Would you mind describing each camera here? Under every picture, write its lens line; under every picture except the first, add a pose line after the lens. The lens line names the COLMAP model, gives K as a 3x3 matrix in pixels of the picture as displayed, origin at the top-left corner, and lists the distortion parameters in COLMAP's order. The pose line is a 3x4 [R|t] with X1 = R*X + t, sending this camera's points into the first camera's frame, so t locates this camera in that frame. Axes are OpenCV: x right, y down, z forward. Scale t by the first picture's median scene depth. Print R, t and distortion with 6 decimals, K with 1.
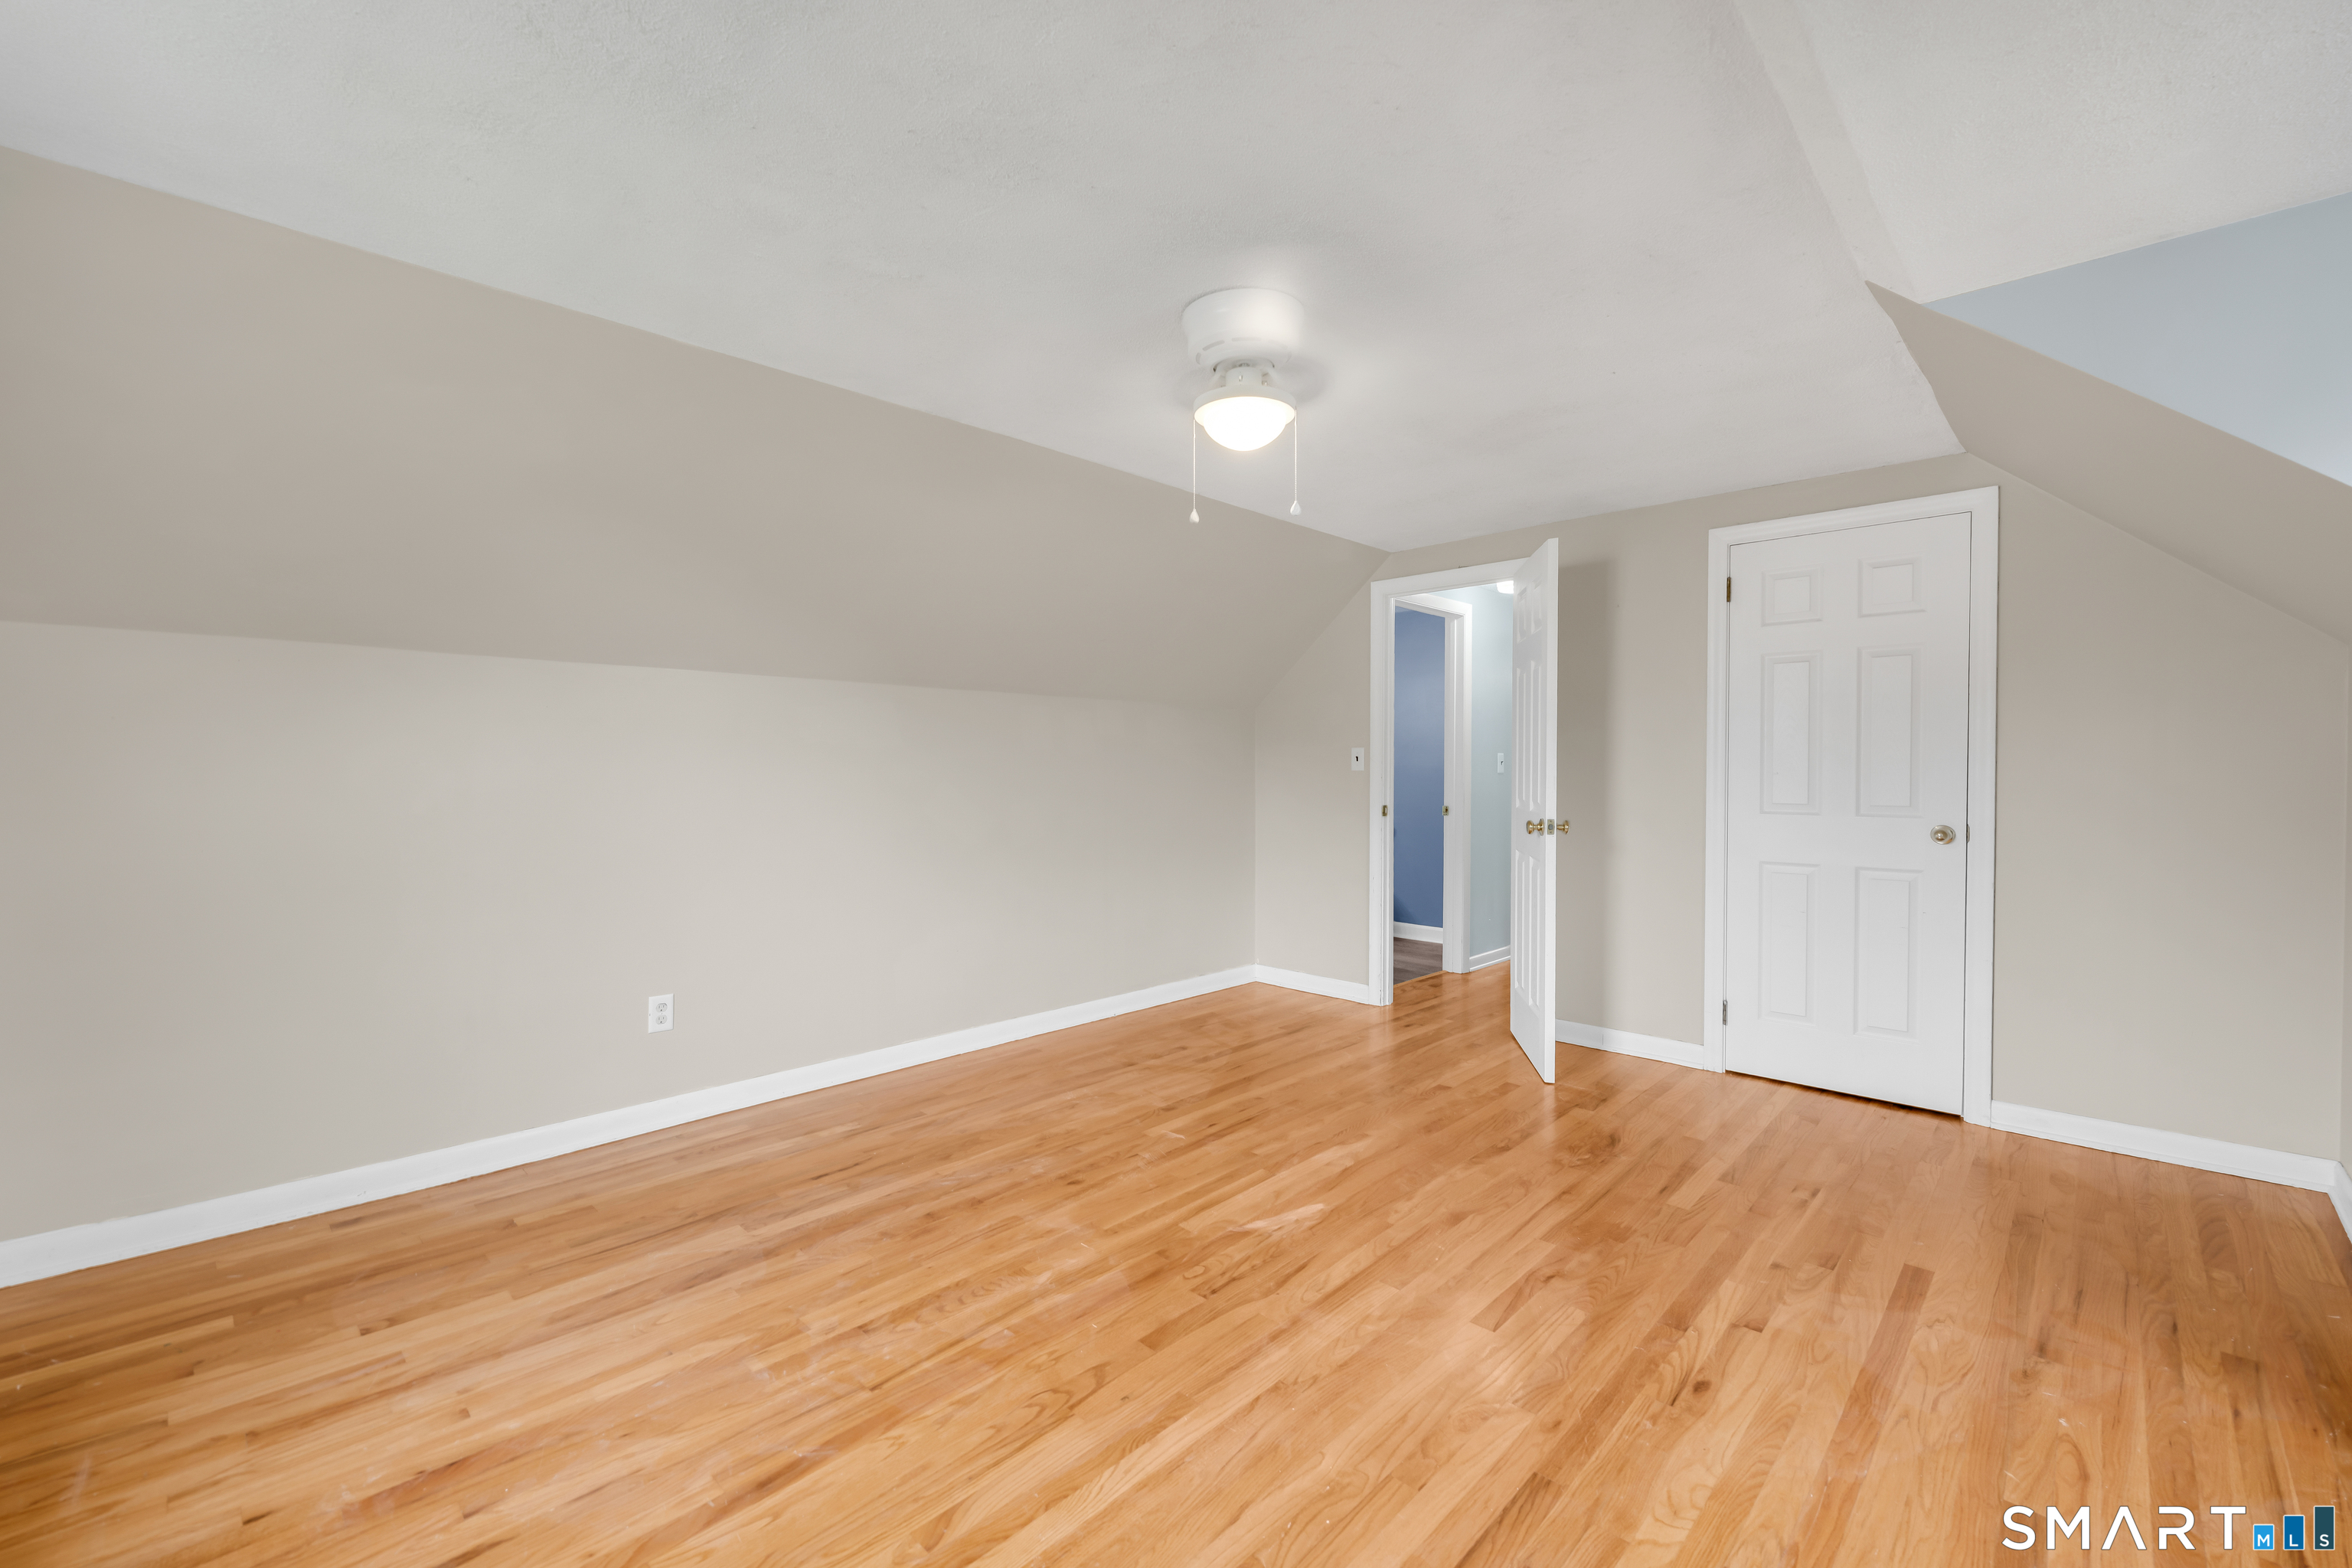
lens RADIAL K [[937.1, 0, 1174.6], [0, 937.1, 779.8], [0, 0, 1]] dist [-0.001740, 0.000227]
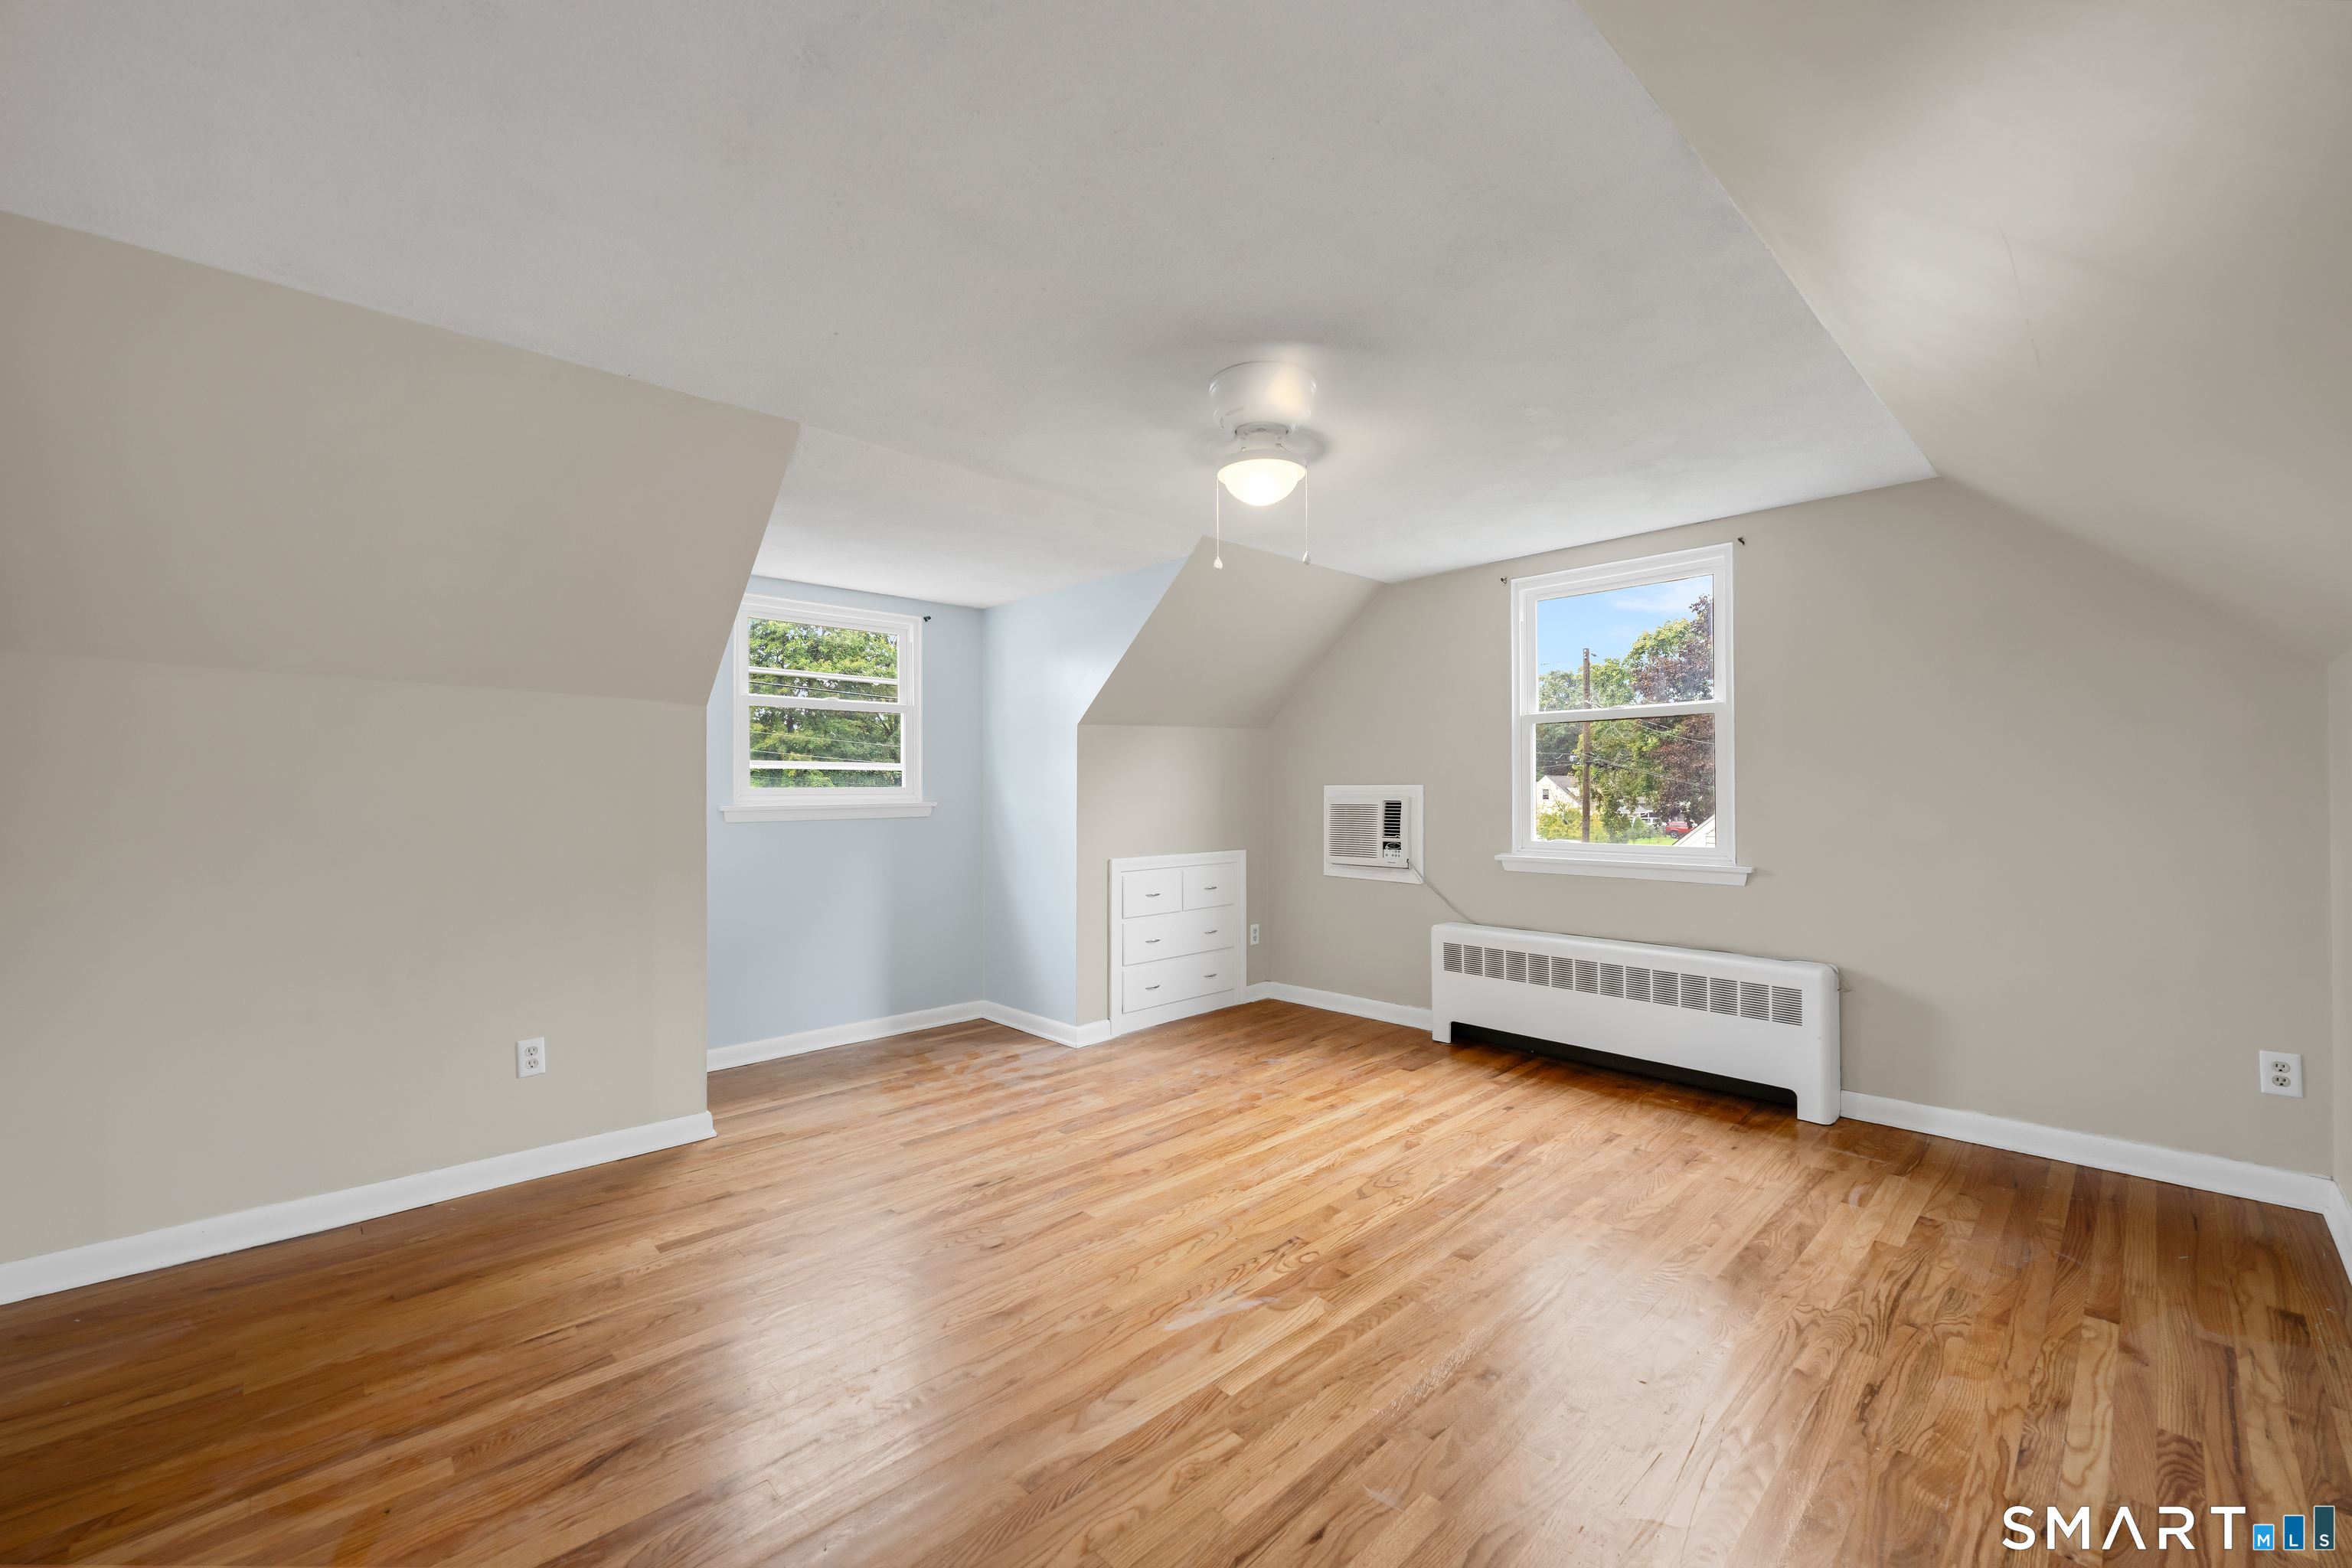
lens RADIAL K [[937.1, 0, 1192.7], [0, 937.1, 784.3], [0, 0, 1]] dist [-0.001740, 0.000227]
pose [[-0.999746, 0.002256, 0.022444, 0.150019], [0.002342, 0.999990, 0.003805, -0.036683], [-0.022435, 0.003857, -0.999741, 2.383974]]
